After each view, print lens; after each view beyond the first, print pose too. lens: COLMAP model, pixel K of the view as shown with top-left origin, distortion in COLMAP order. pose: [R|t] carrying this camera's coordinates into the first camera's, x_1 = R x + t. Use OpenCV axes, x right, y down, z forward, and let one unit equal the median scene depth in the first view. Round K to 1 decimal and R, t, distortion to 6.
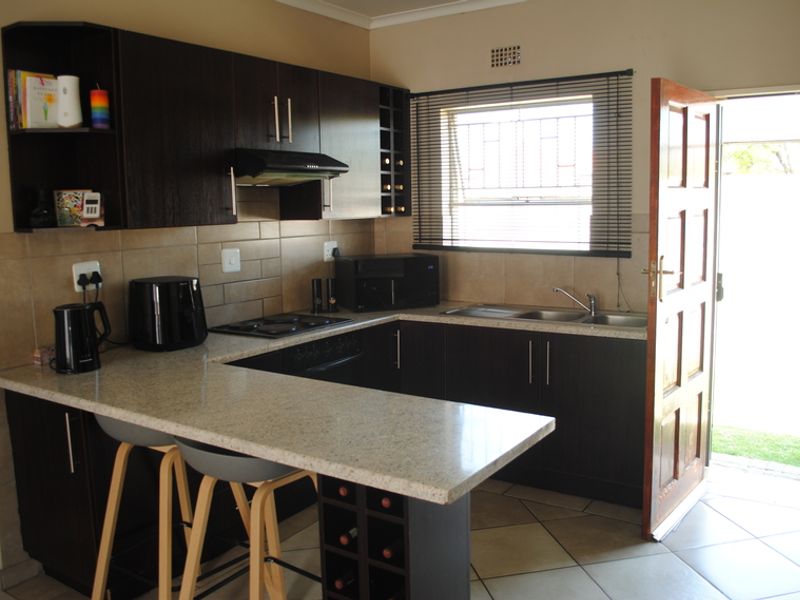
lens RADIAL K [[710.4, 0, 401.6], [0, 710.4, 300.6], [0, 0, 1]] dist [-0.062198, -0.007452]
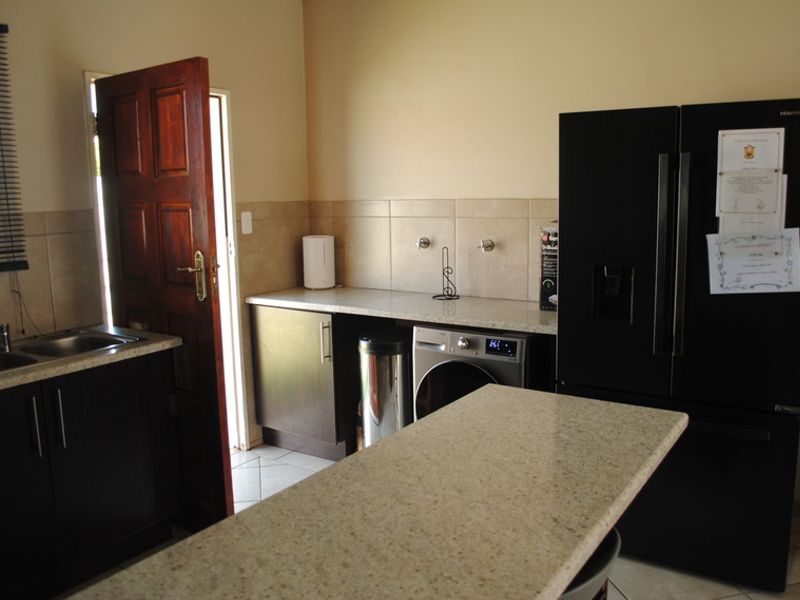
lens RADIAL K [[710.4, 0, 400.2], [0, 710.4, 298.7], [0, 0, 1]] dist [-0.062198, -0.007452]
pose [[-0.025769, -0.128935, 0.991318, -0.456659], [0.147014, 0.980377, 0.131334, -0.068638], [-0.988799, 0.149122, -0.006308, 0.597928]]
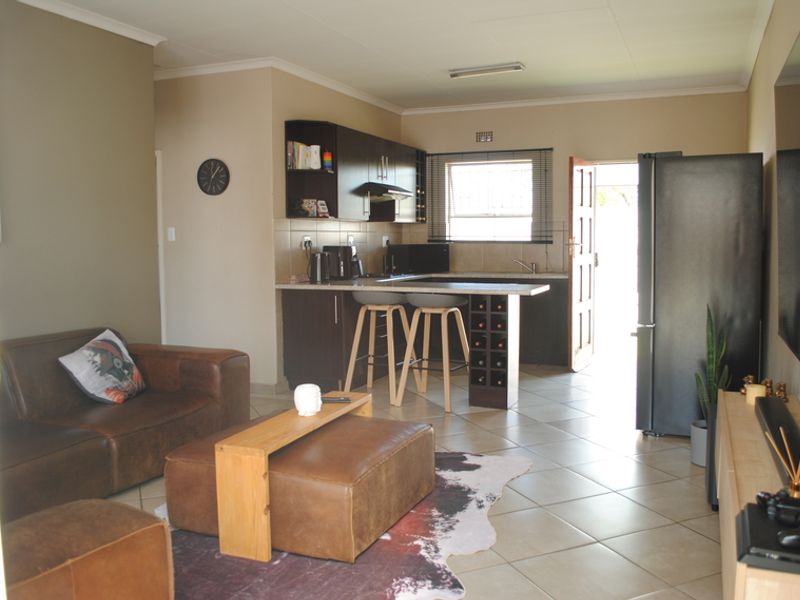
lens RADIAL K [[710.4, 0, 398.9], [0, 710.4, 298.4], [0, 0, 1]] dist [-0.062198, -0.007452]
pose [[0.983267, -0.000384, 0.182169, -0.439638], [0.010247, 0.998531, -0.053201, 0.185720], [-0.181881, 0.054177, 0.981827, -0.812699]]
